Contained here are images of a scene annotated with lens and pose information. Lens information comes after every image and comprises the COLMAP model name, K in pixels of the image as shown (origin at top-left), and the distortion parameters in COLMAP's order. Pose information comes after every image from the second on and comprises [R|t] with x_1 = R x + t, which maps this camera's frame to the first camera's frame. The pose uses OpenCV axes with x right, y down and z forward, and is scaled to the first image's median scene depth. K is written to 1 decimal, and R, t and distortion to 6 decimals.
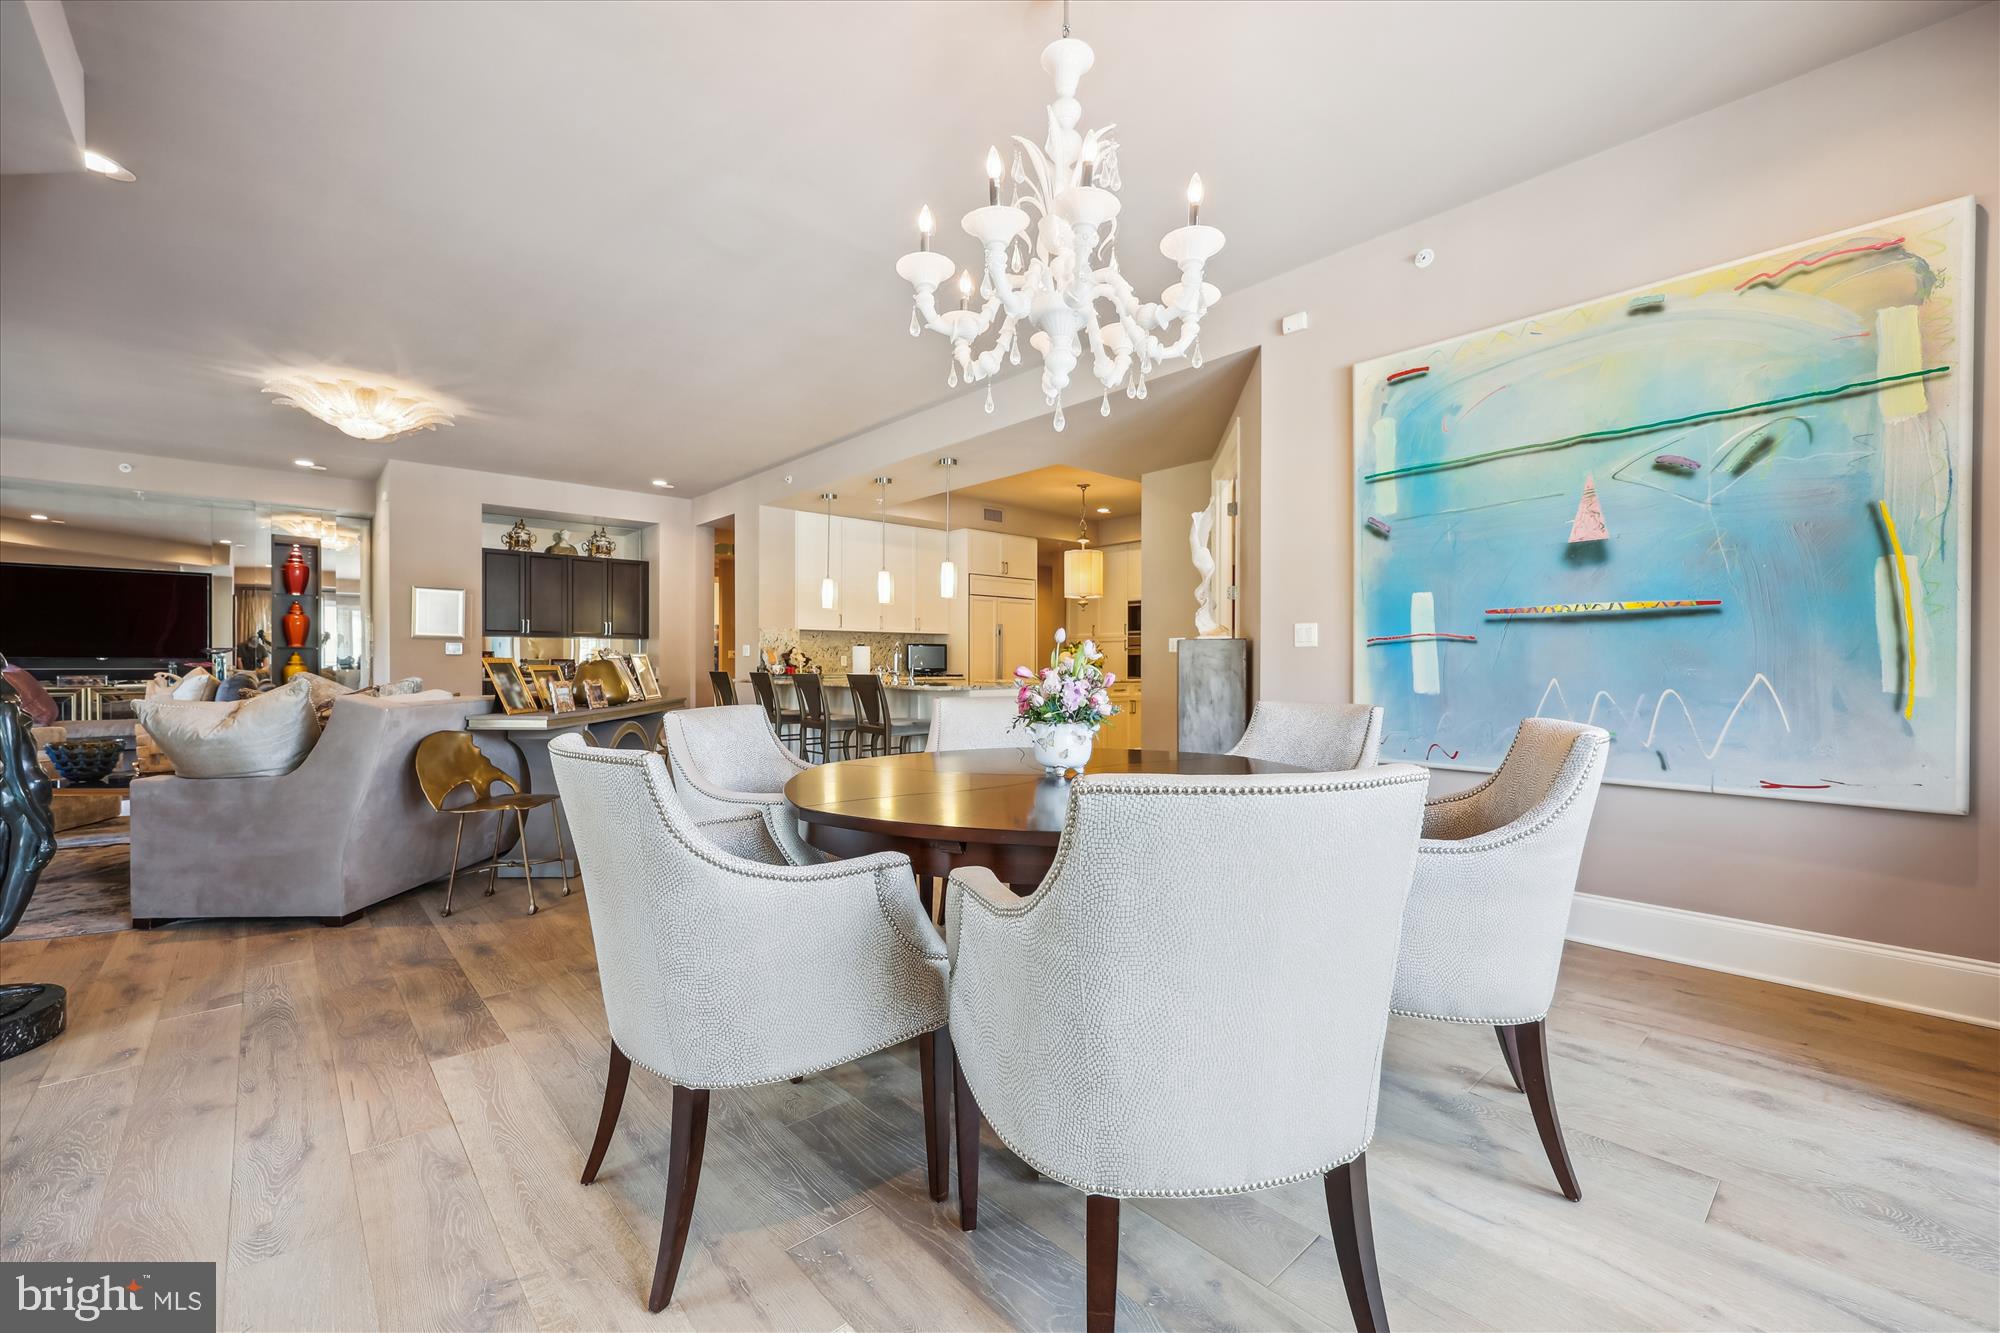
lens RADIAL K [[818.0, 0, 1004.5], [0, 818.0, 662.3], [0, 0, 1]] dist [-0.000529, -0.000162]
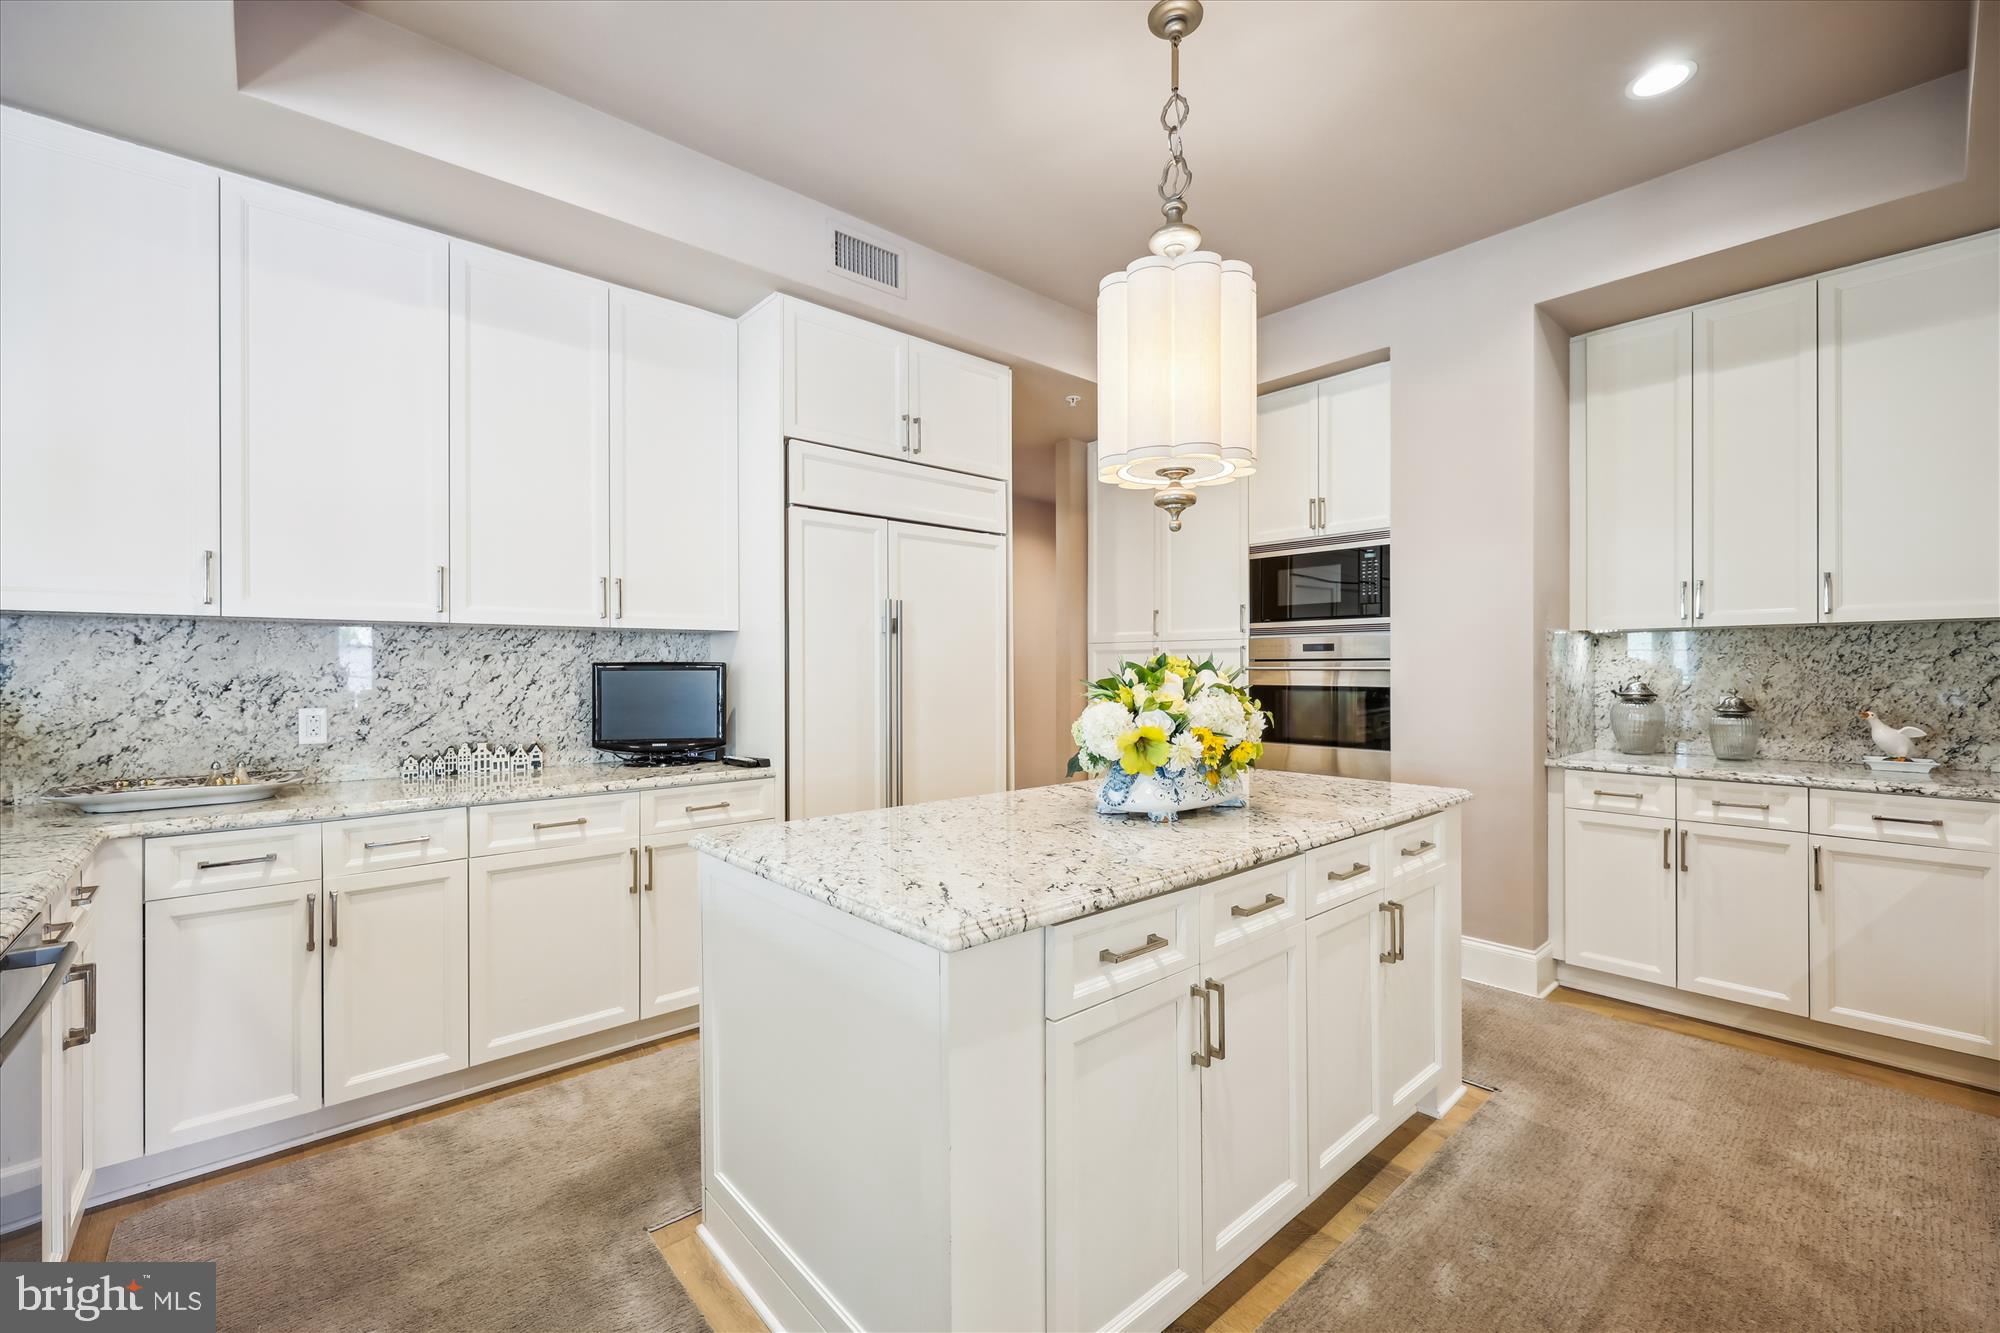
lens RADIAL K [[818.0, 0, 1010.2], [0, 818.0, 673.3], [0, 0, 1]] dist [-0.000529, -0.000162]
pose [[0.999992, -0.003673, 0.001325, 0.039520], [0.003660, 0.999943, 0.010034, -0.020033], [-0.001362, -0.010029, 0.999949, 0.657671]]
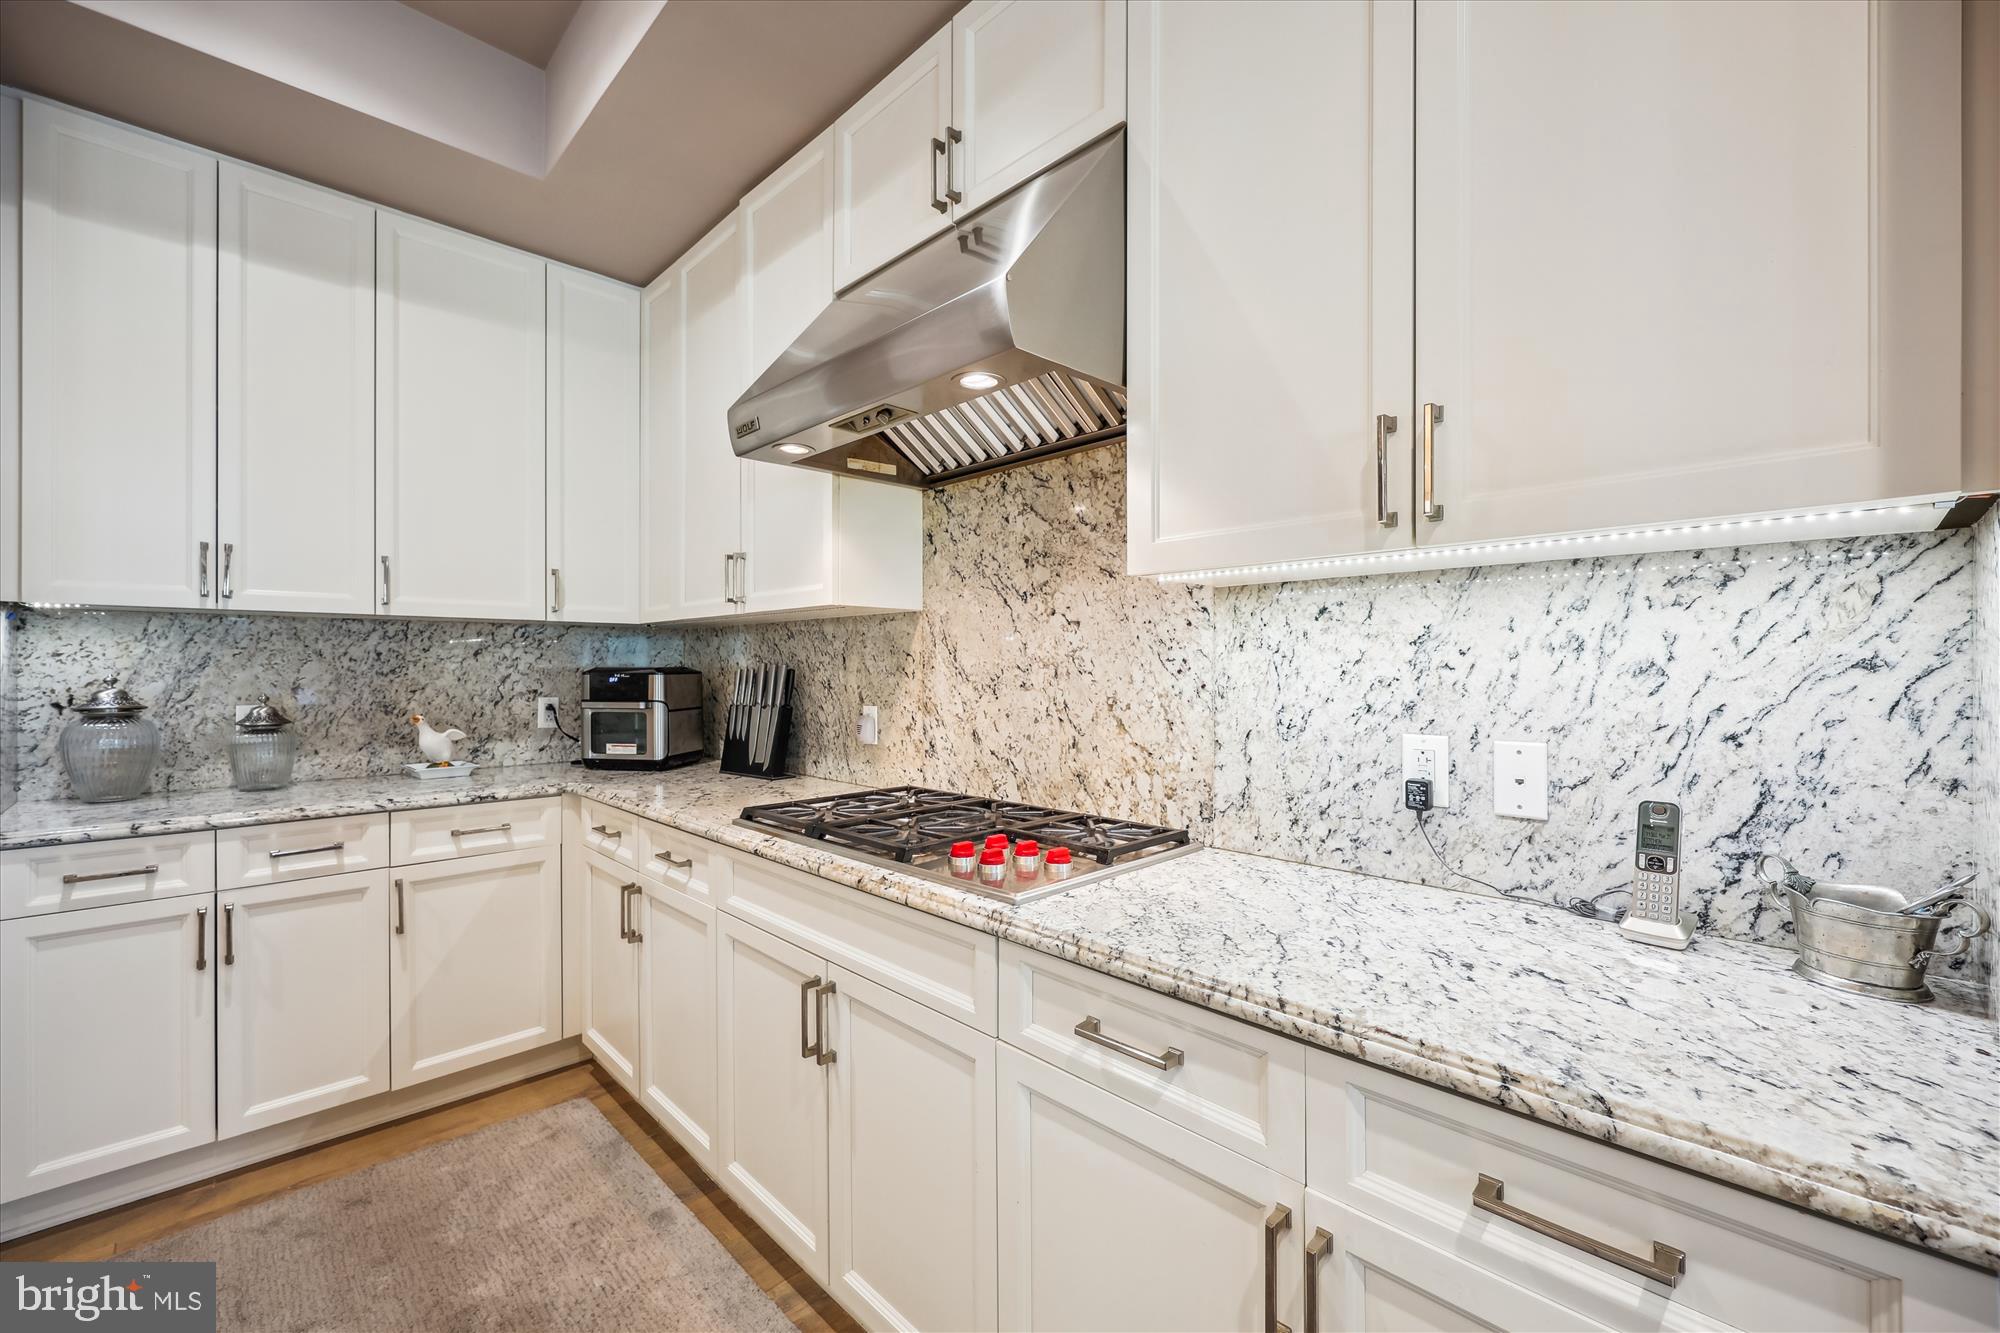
lens RADIAL K [[818.0, 0, 1007.1], [0, 818.0, 665.4], [0, 0, 1]] dist [-0.000529, -0.000162]
pose [[-0.045911, 0.002838, 0.998942, 0.072298], [-0.004140, 0.999987, -0.003031, -0.018591], [-0.998937, -0.004275, -0.045898, 0.767923]]
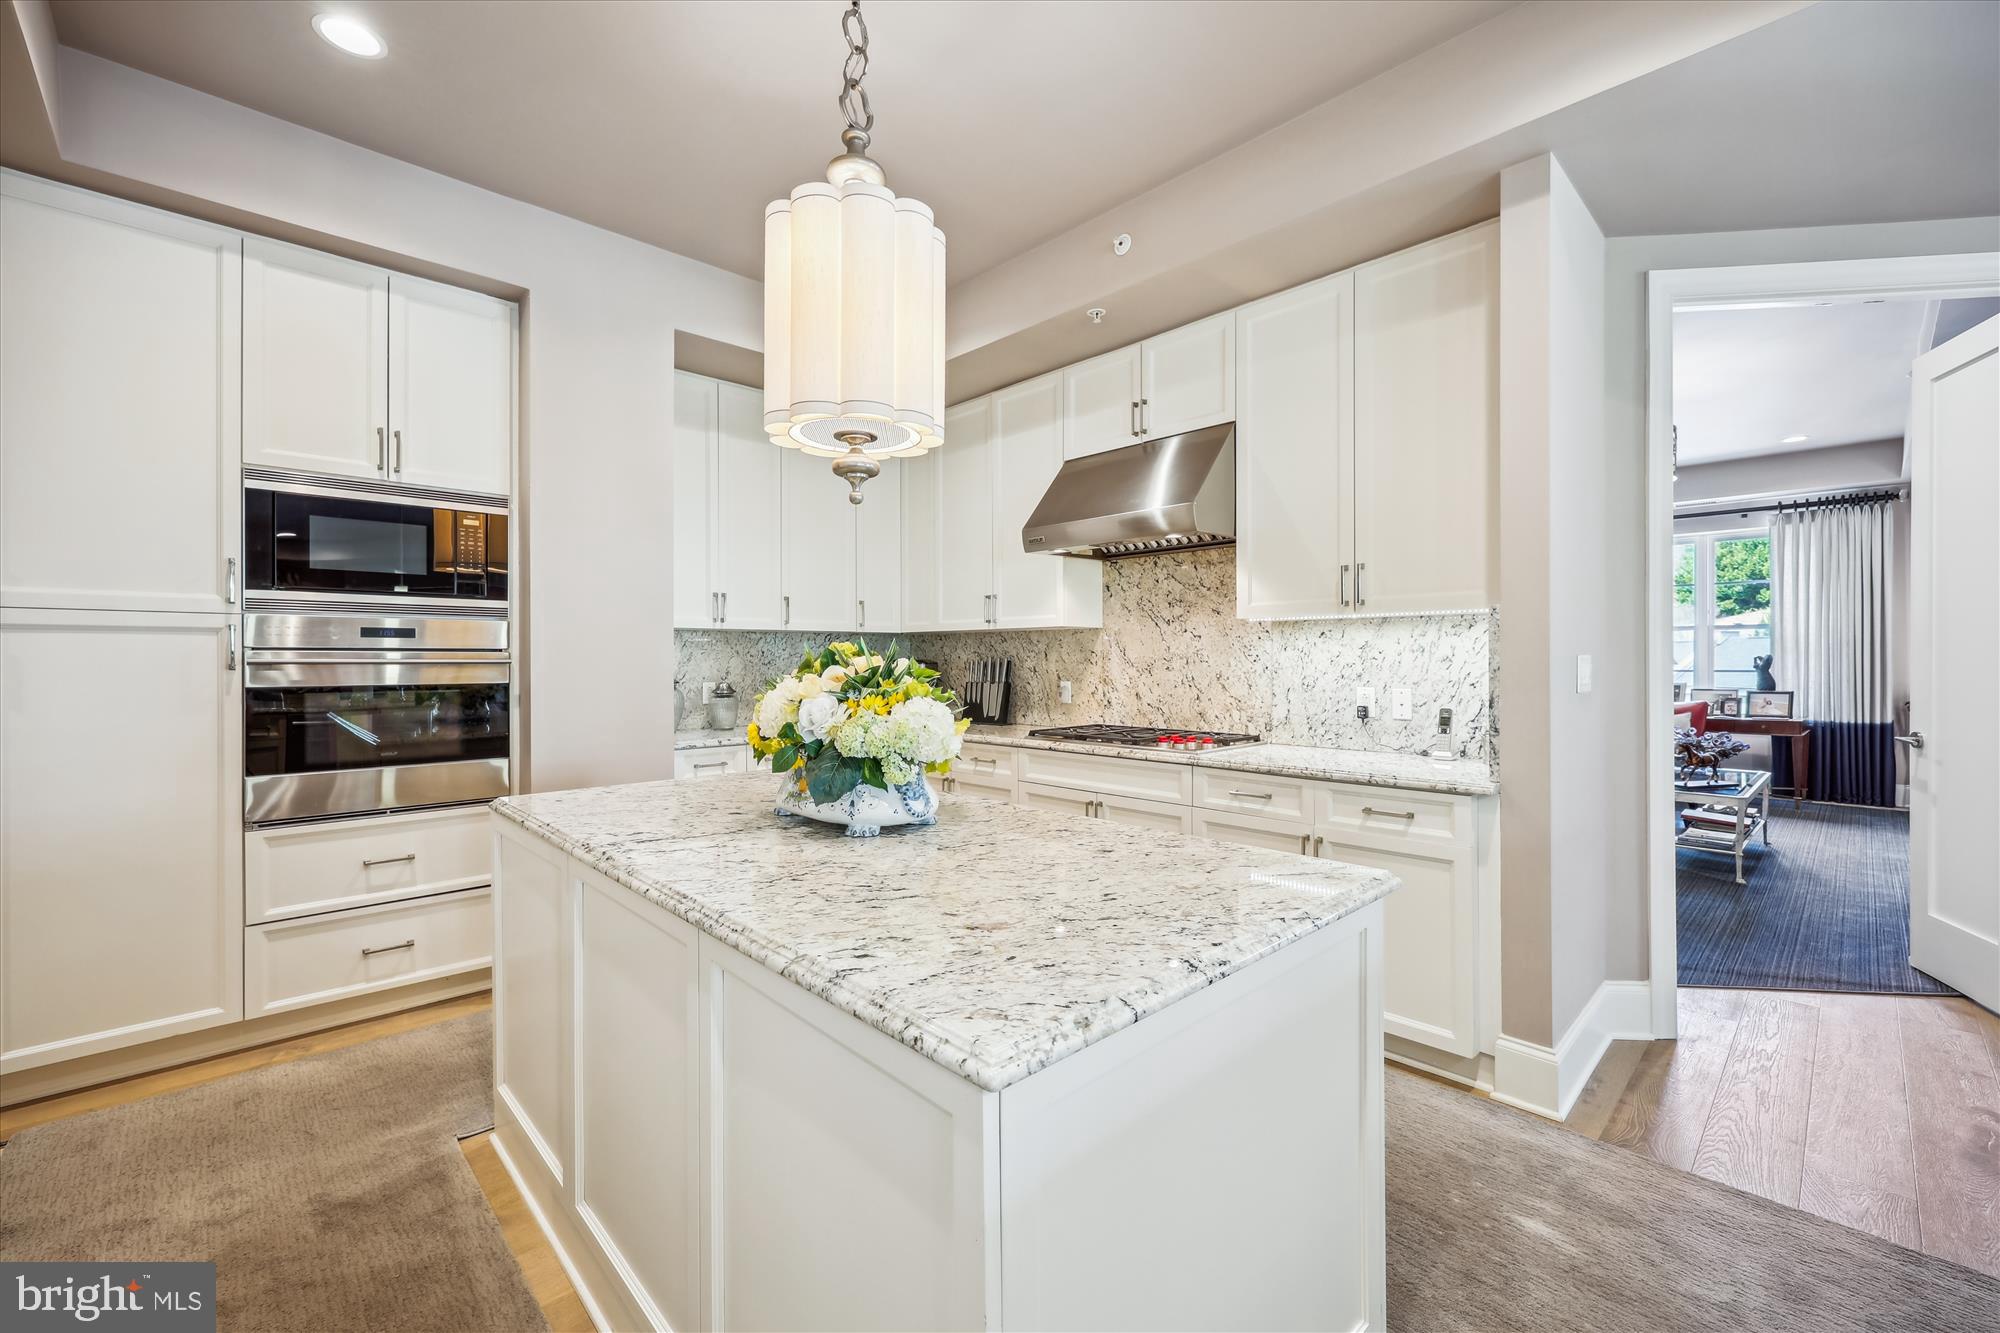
lens RADIAL K [[818.0, 0, 1009.7], [0, 818.0, 661.8], [0, 0, 1]] dist [-0.000529, -0.000162]
pose [[-0.035034, -0.004501, 0.999376, -0.105361], [-0.000196, 0.999990, 0.004496, -0.019166], [-0.999386, -0.000038, -0.035035, 0.840813]]
